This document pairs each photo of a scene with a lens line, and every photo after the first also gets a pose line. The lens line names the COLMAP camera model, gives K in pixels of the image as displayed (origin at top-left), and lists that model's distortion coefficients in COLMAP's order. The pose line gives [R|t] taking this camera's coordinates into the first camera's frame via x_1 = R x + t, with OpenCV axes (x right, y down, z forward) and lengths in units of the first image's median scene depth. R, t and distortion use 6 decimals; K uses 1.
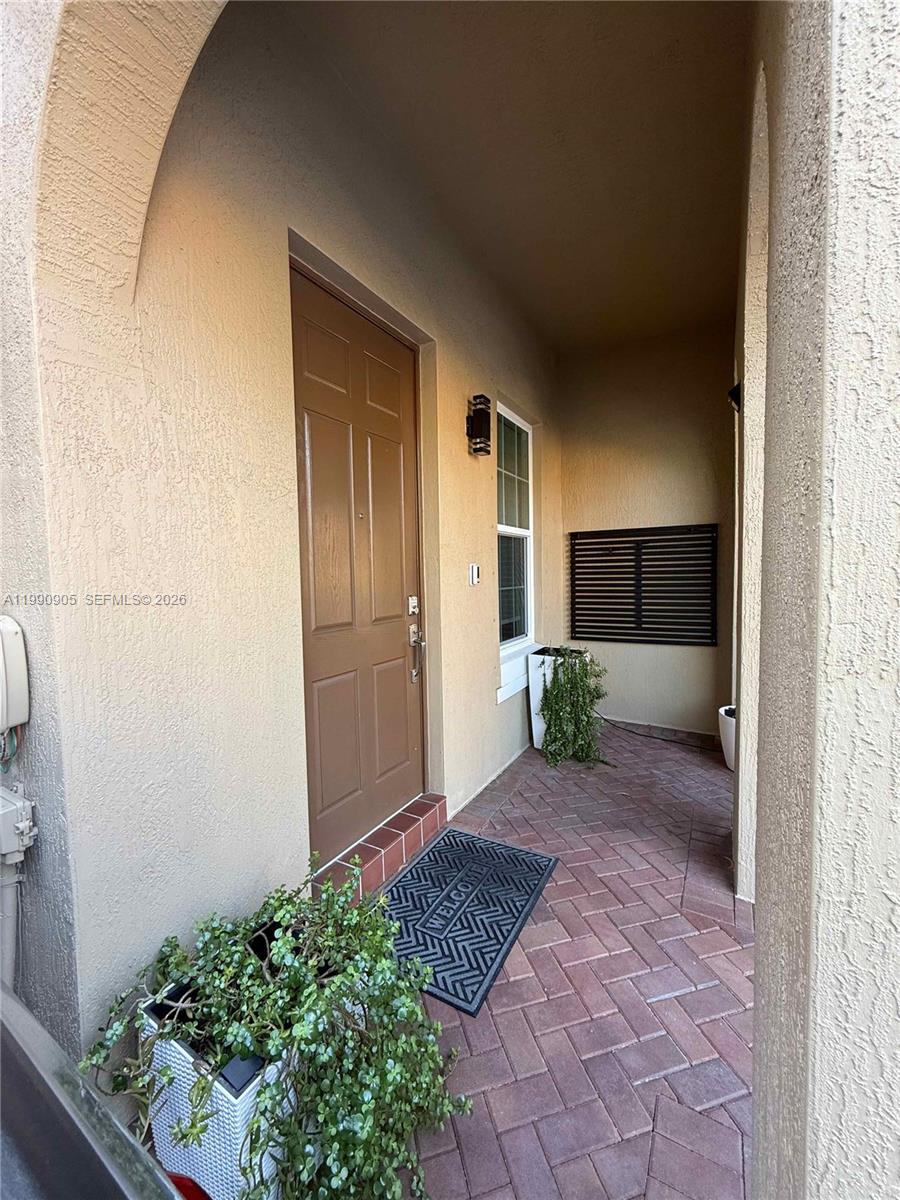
lens RADIAL K [[480.2, 0, 451.6], [0, 480.2, 597.5], [0, 0, 1]] dist [0.002521, -0.000078]
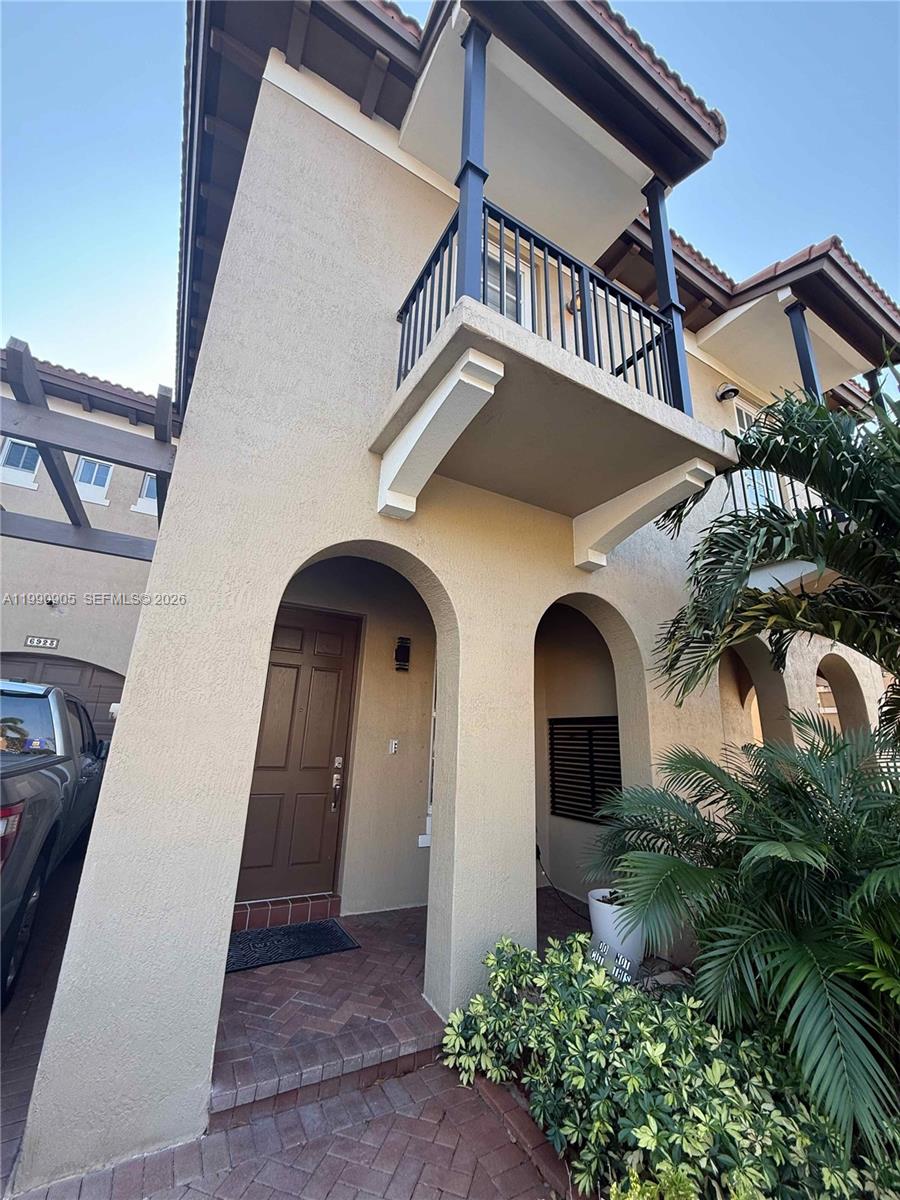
lens RADIAL K [[480.2, 0, 449.1], [0, 480.2, 594.9], [0, 0, 1]] dist [0.002521, -0.000078]
pose [[0.857978, -0.100957, -0.503667, 1.351818], [-0.081499, 0.941325, -0.327514, -0.020692], [0.507180, 0.322048, 0.799408, -0.417846]]
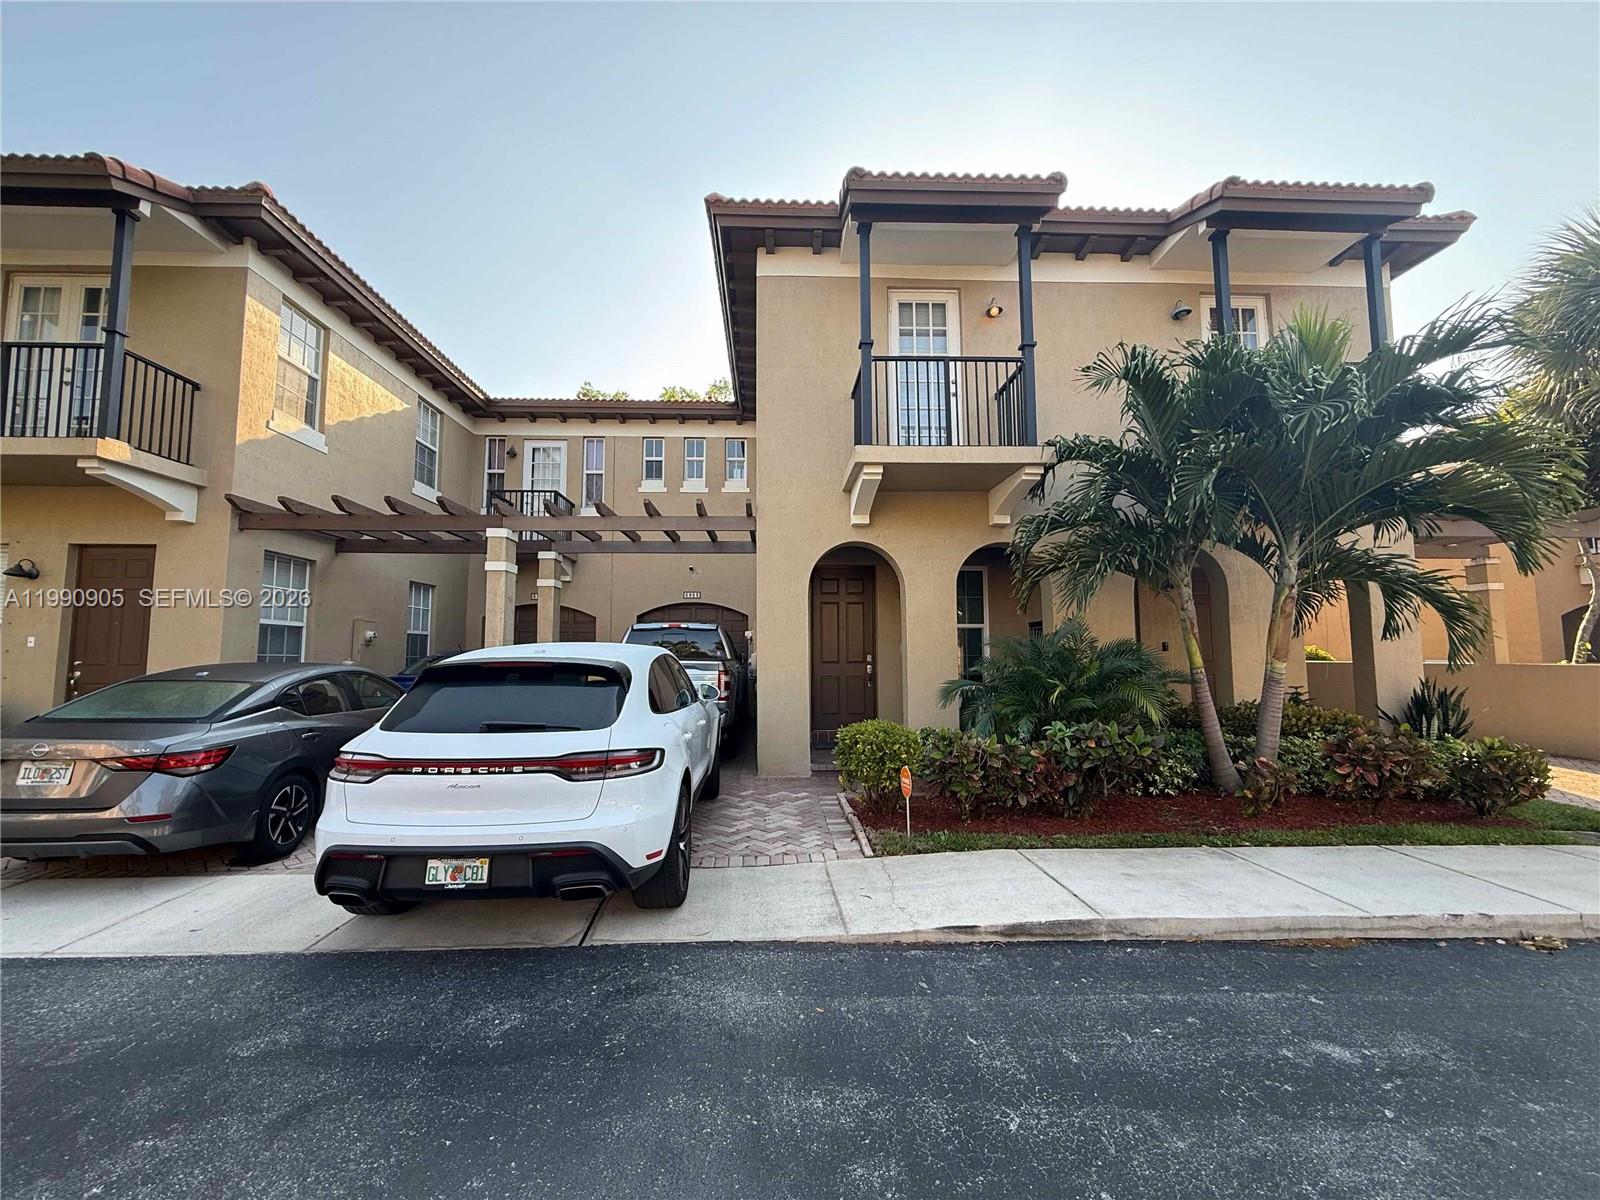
lens RADIAL K [[640.3, 0, 797.1], [0, 640.3, 601.1], [0, 0, 1]] dist [0.002521, -0.000078]
pose [[0.527103, -0.054456, -0.848055, 3.280214], [-0.051782, 0.994032, -0.096014, 0.073671], [0.848222, 0.094523, 0.521138, -1.519031]]
